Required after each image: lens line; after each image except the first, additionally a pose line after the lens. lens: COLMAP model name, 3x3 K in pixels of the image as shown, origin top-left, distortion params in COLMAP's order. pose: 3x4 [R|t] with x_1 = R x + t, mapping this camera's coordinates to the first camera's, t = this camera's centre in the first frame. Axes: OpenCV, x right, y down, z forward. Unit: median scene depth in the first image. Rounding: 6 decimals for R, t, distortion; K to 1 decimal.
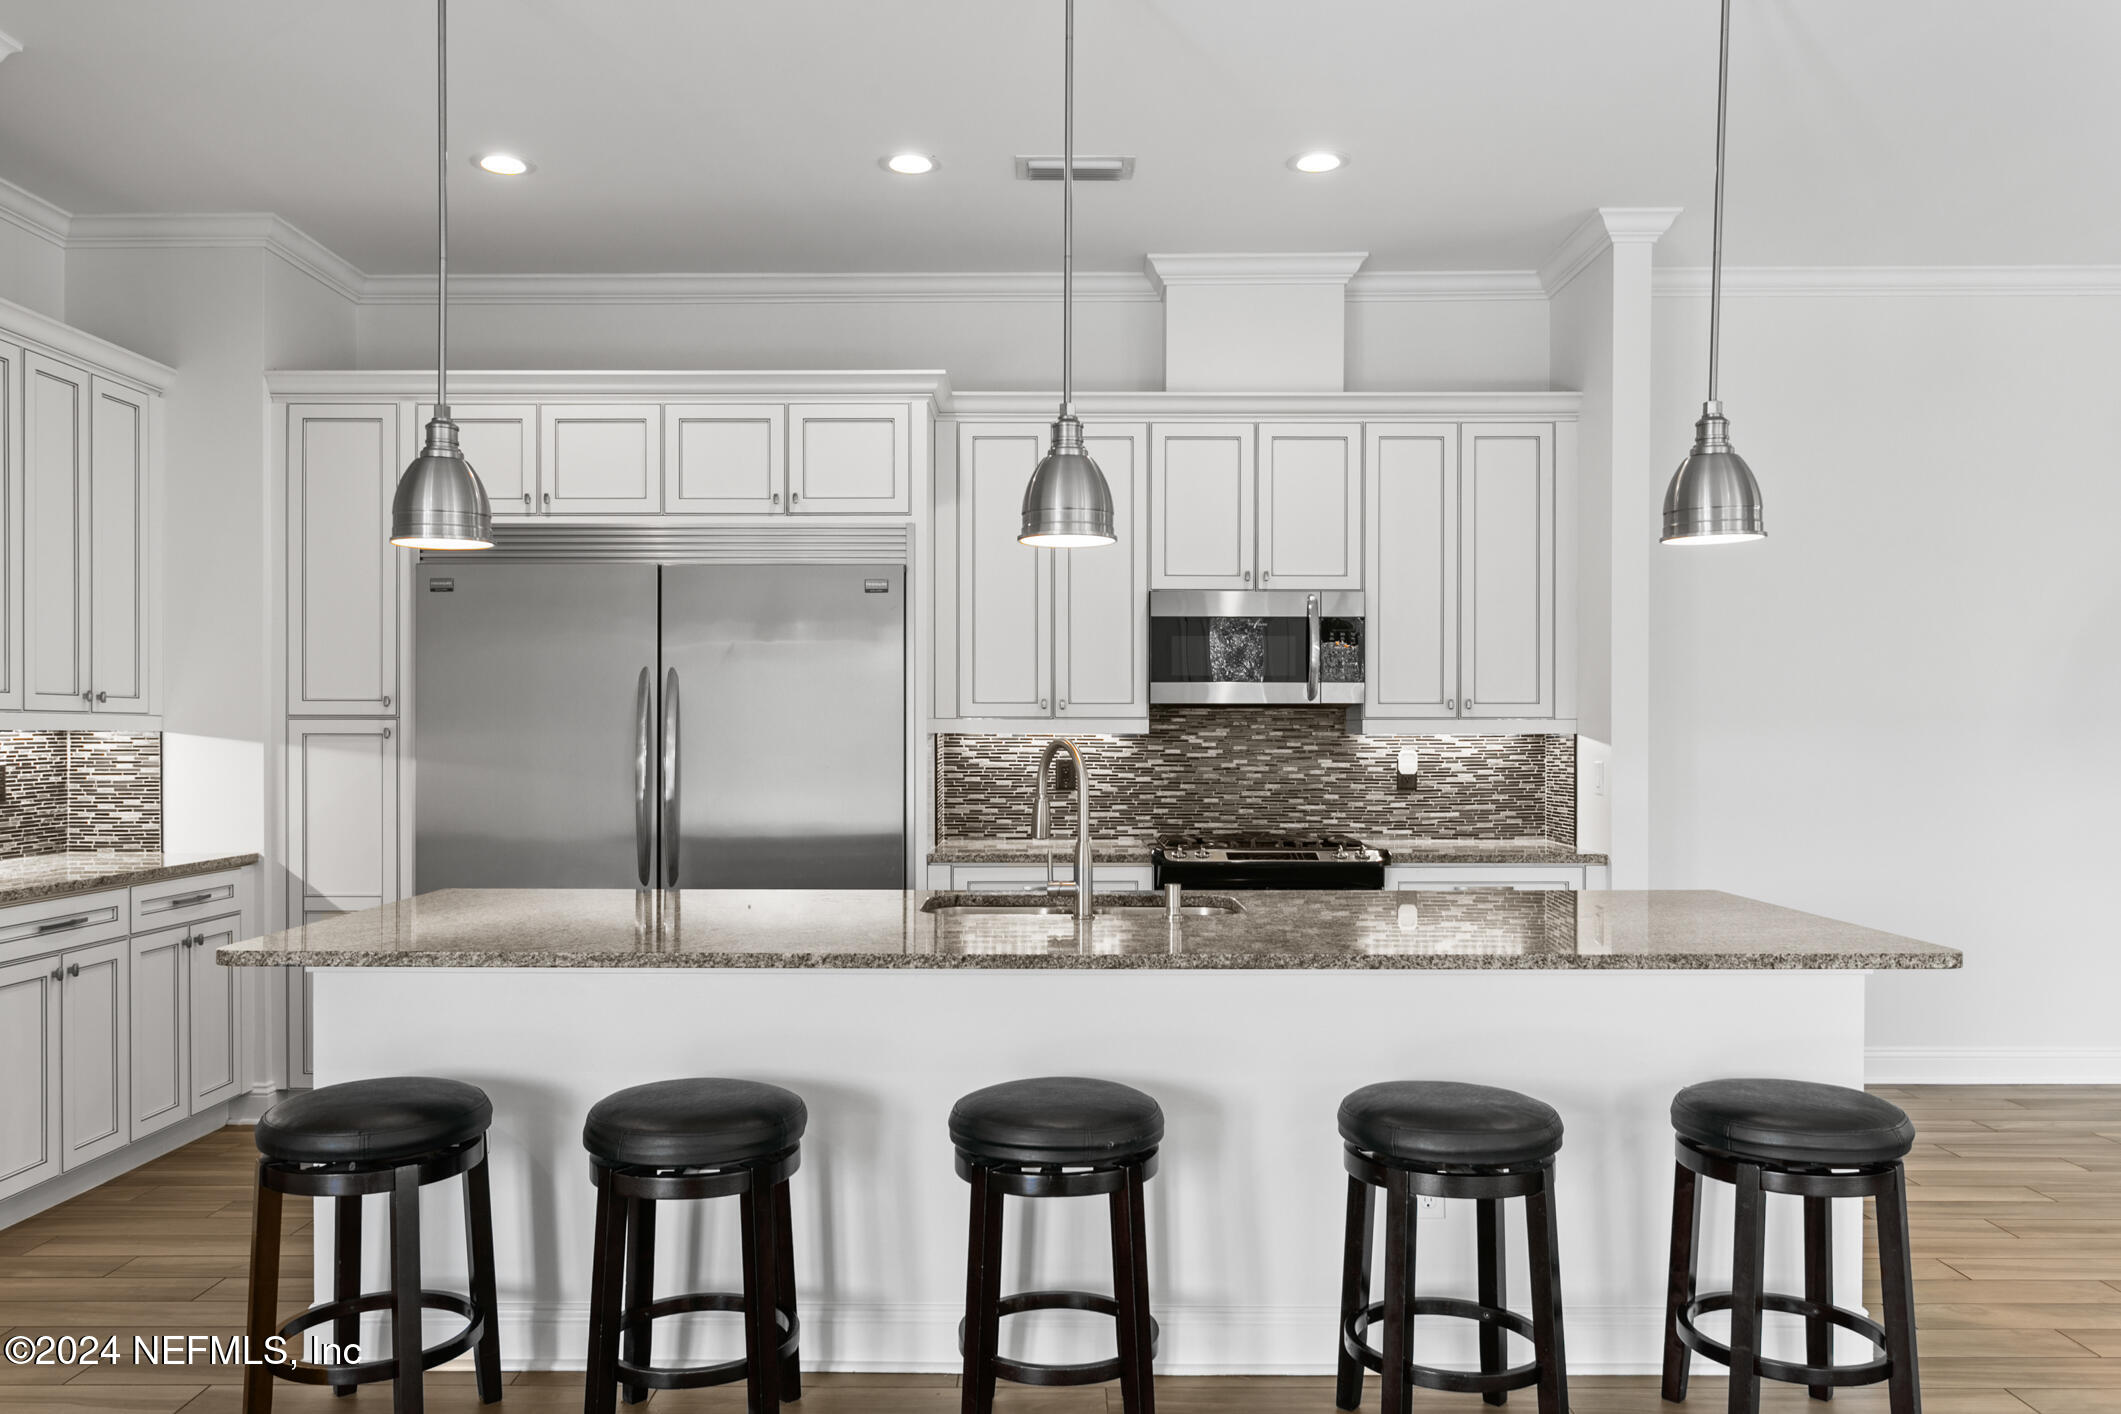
lens RADIAL K [[1531.6, 0, 1056.8], [0, 1531.6, 734.3], [0, 0, 1]] dist [-0.012705, -0.006344]
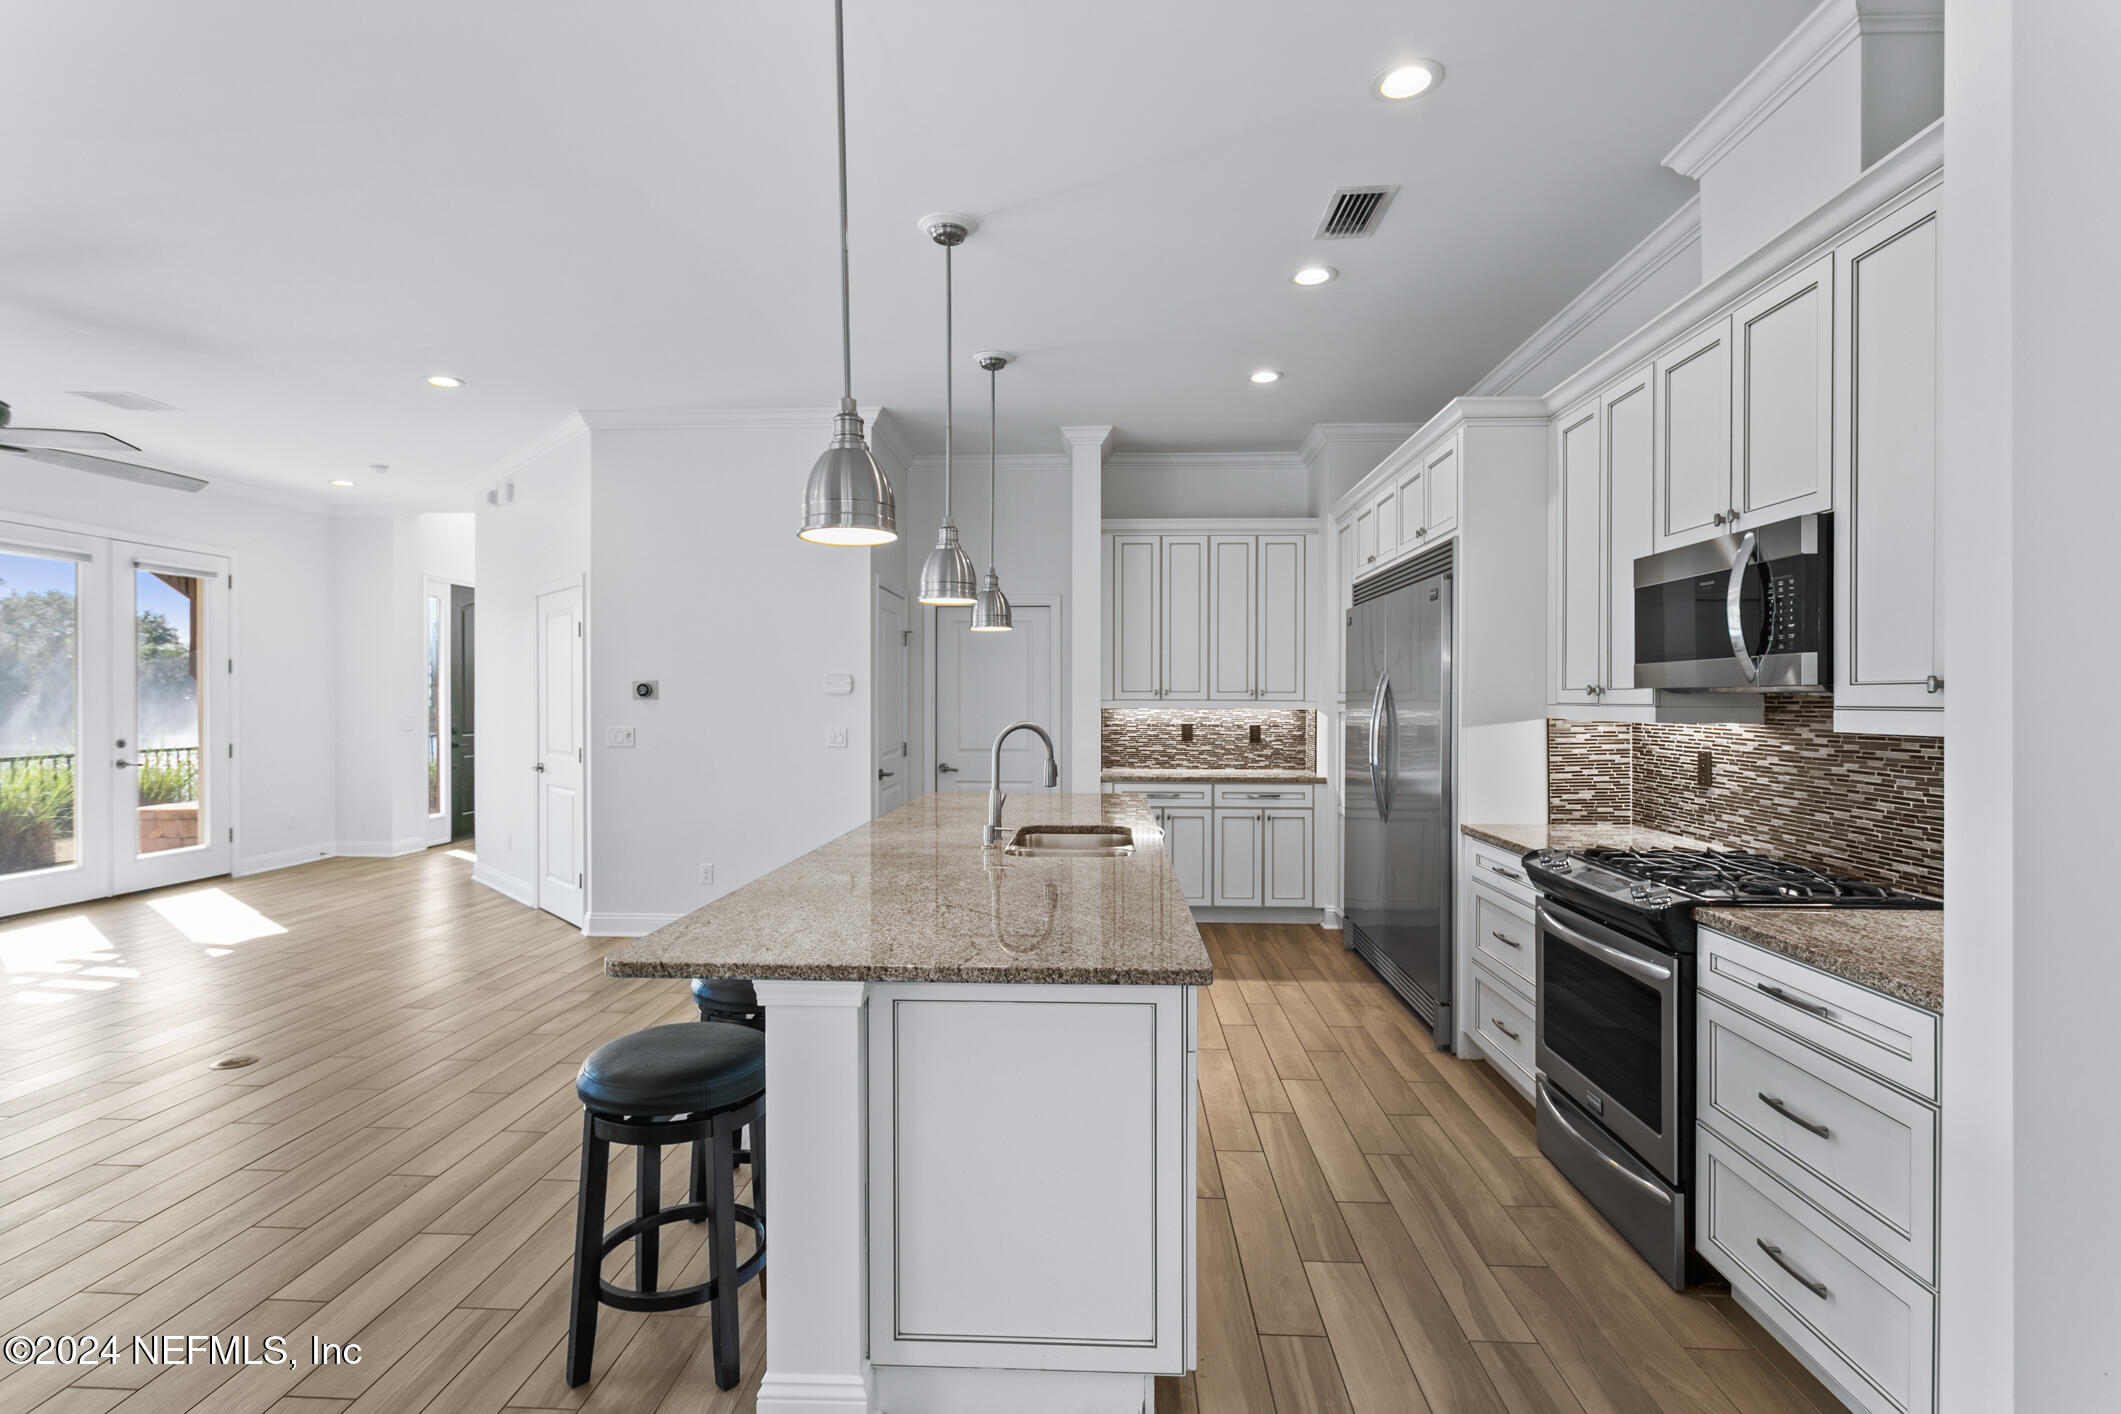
lens RADIAL K [[1014.8, 0, 1064.4], [0, 1014.8, 703.4], [0, 0, 1]] dist [0.002371, -0.000291]
pose [[-0.046904, 0.004211, -0.998891, 0.646129], [-0.003327, 0.999985, 0.004372, -0.013181], [0.998894, 0.003529, -0.046889, 0.699079]]
